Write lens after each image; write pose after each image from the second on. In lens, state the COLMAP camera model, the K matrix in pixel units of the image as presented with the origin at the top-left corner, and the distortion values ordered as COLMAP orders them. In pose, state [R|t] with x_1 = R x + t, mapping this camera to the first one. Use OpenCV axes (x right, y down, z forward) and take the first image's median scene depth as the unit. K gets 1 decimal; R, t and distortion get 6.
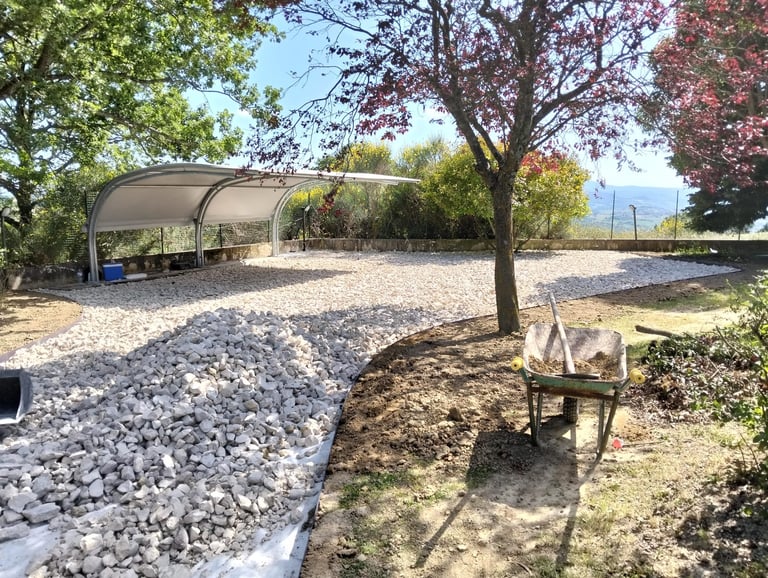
lens RADIAL K [[582.3, 0, 384.0], [0, 582.3, 289.0], [0, 0, 1]] dist [-0.000468, -0.007985]
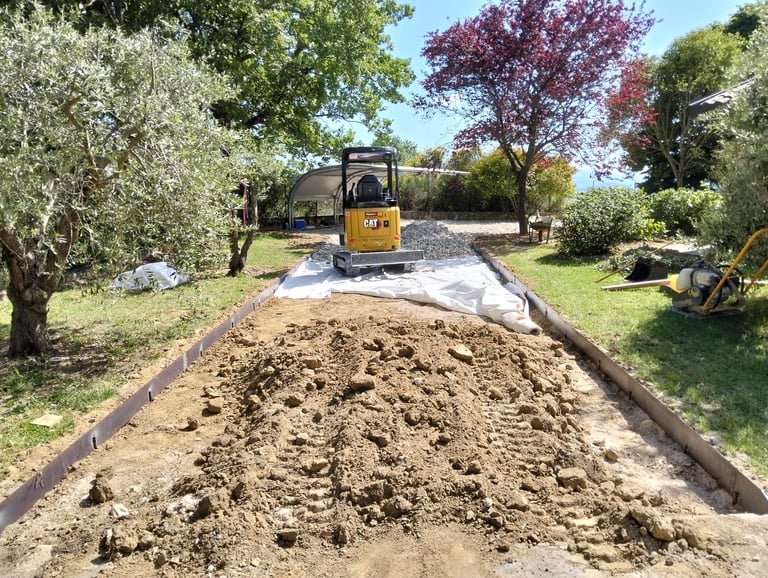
lens RADIAL K [[582.3, 0, 384.0], [0, 582.3, 289.0], [0, 0, 1]] dist [-0.000468, -0.007985]
pose [[0.999872, 0.009274, -0.013061, -0.138710], [-0.008973, 0.999697, 0.022938, 0.092944], [0.013270, -0.022817, 0.999652, -0.581030]]
